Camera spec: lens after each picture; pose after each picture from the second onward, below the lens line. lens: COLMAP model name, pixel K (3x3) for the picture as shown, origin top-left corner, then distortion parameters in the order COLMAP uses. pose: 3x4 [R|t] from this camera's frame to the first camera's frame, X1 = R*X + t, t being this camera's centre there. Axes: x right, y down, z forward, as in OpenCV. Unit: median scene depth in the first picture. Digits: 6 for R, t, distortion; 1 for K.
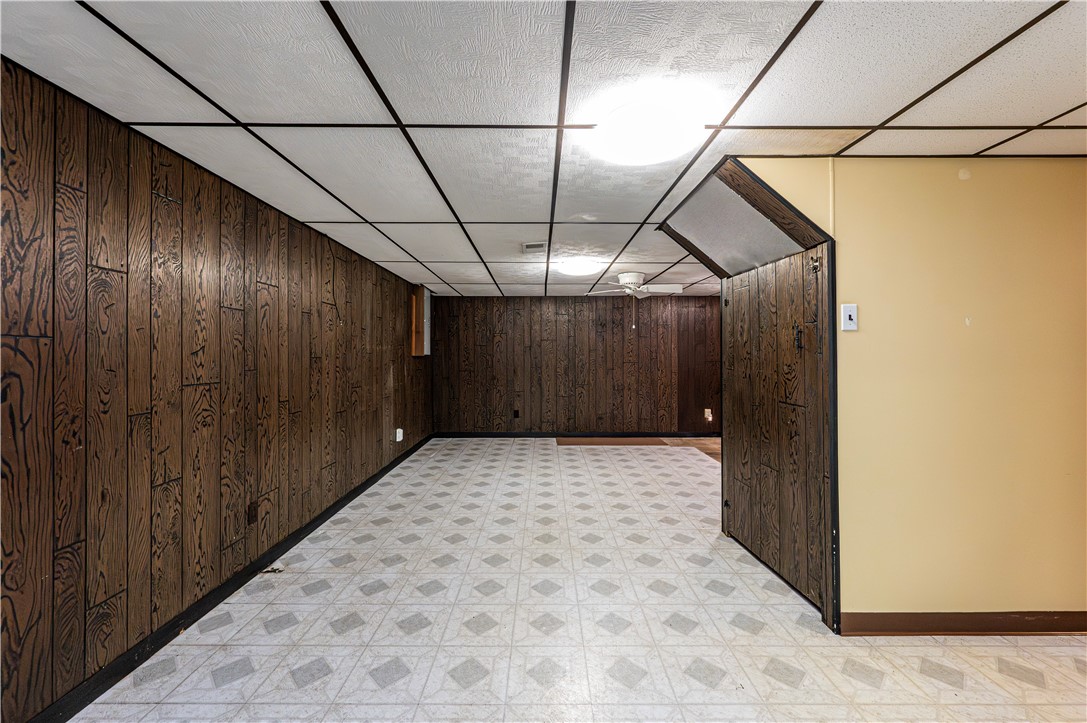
lens RADIAL K [[436.8, 0, 544.5], [0, 436.8, 356.0], [0, 0, 1]] dist [0.000477, -0.000292]
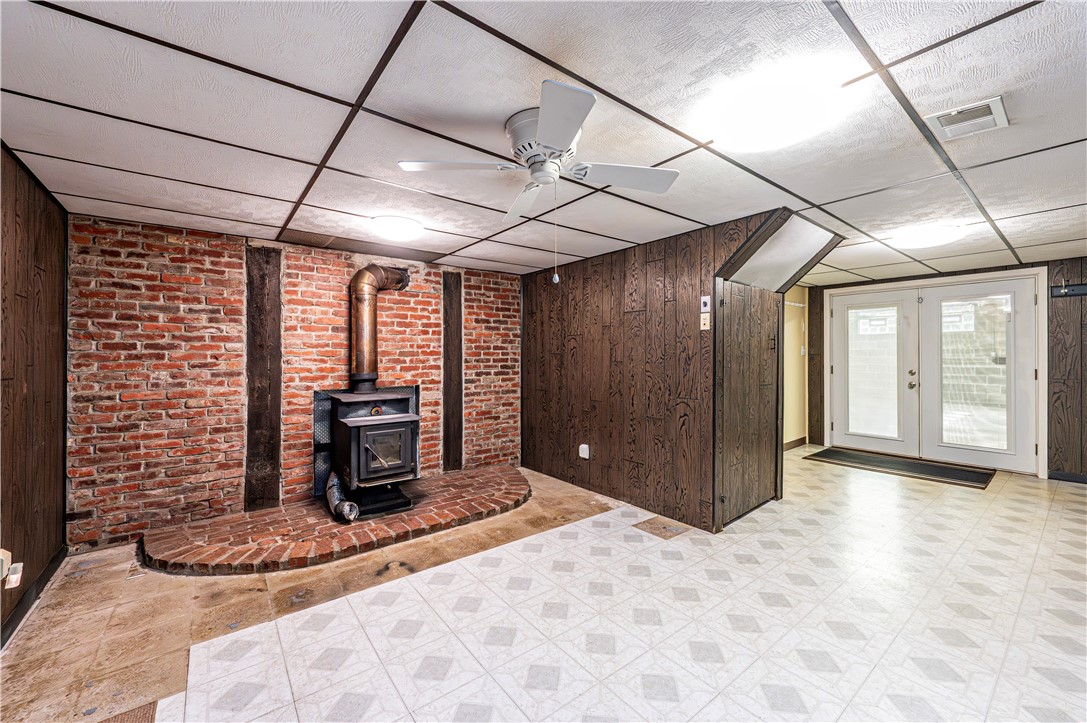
lens RADIAL K [[436.8, 0, 542.9], [0, 436.8, 356.0], [0, 0, 1]] dist [0.000477, -0.000292]
pose [[-0.625417, 0.000707, 0.780290, -0.121090], [-0.001959, 0.999995, -0.002477, 0.006007], [-0.780288, -0.003078, -0.625413, 1.999386]]
